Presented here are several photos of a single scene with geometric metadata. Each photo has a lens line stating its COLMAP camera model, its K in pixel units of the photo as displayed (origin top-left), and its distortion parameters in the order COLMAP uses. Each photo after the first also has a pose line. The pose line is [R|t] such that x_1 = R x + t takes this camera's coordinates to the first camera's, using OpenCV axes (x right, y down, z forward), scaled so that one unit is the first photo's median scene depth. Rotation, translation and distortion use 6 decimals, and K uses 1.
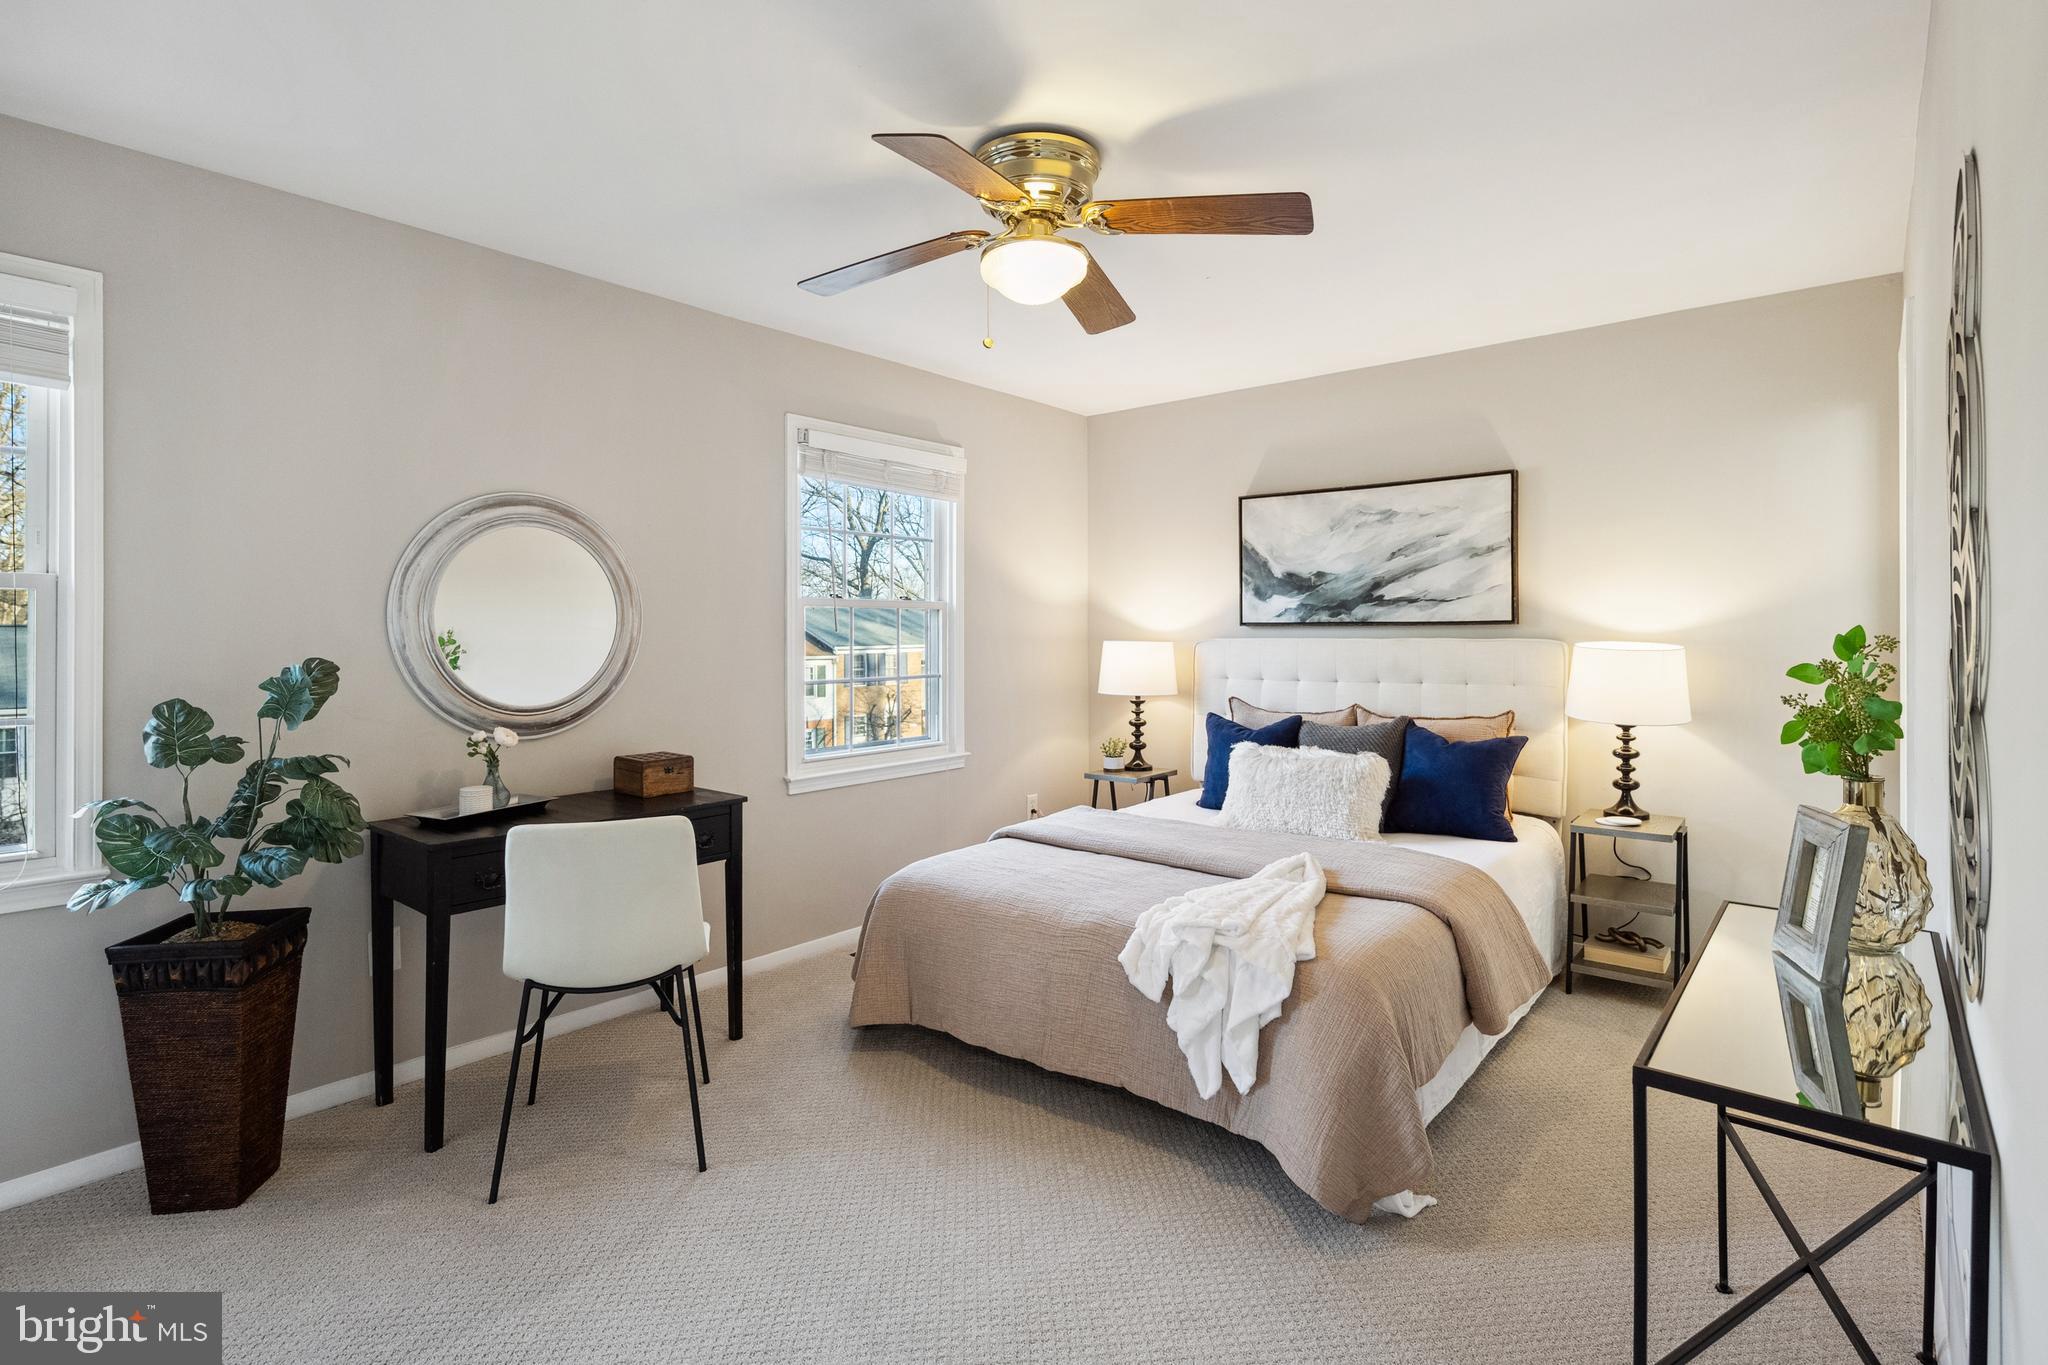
lens RADIAL K [[1012.2, 0, 1021.6], [0, 1012.2, 627.9], [0, 0, 1]] dist [-0.001801, -0.000080]
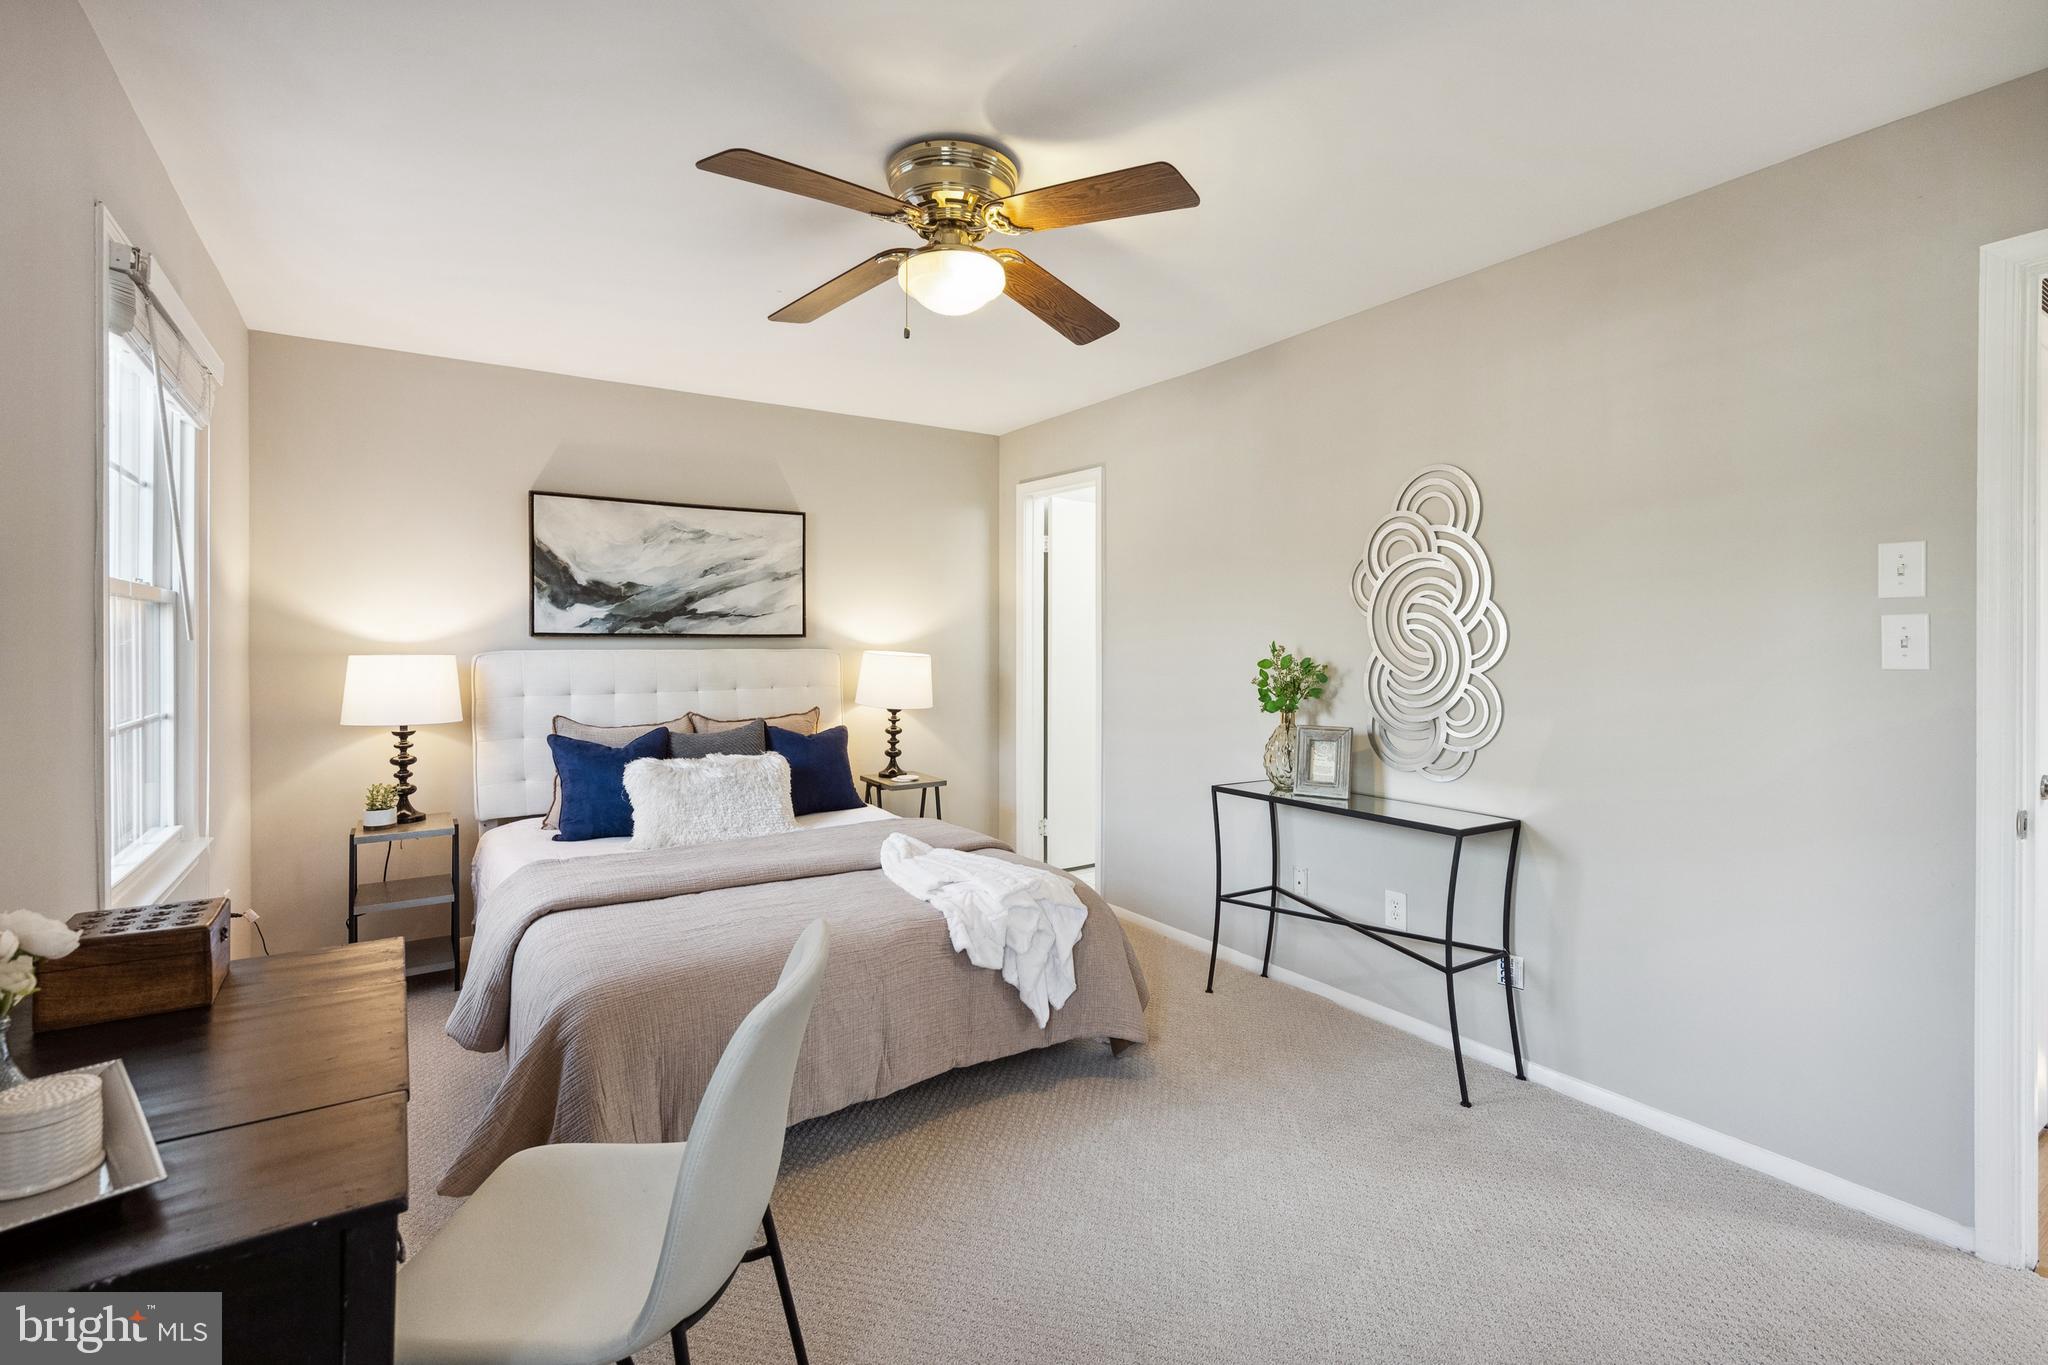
lens RADIAL K [[922.3, 0, 1033.2], [0, 922.3, 651.8], [0, 0, 1]] dist [0.003050, 0.000645]
pose [[0.278385, -0.006473, 0.960448, -0.472310], [-0.005205, 0.999952, 0.008248, 0.002876], [-0.960455, -0.007295, 0.278338, 0.378038]]
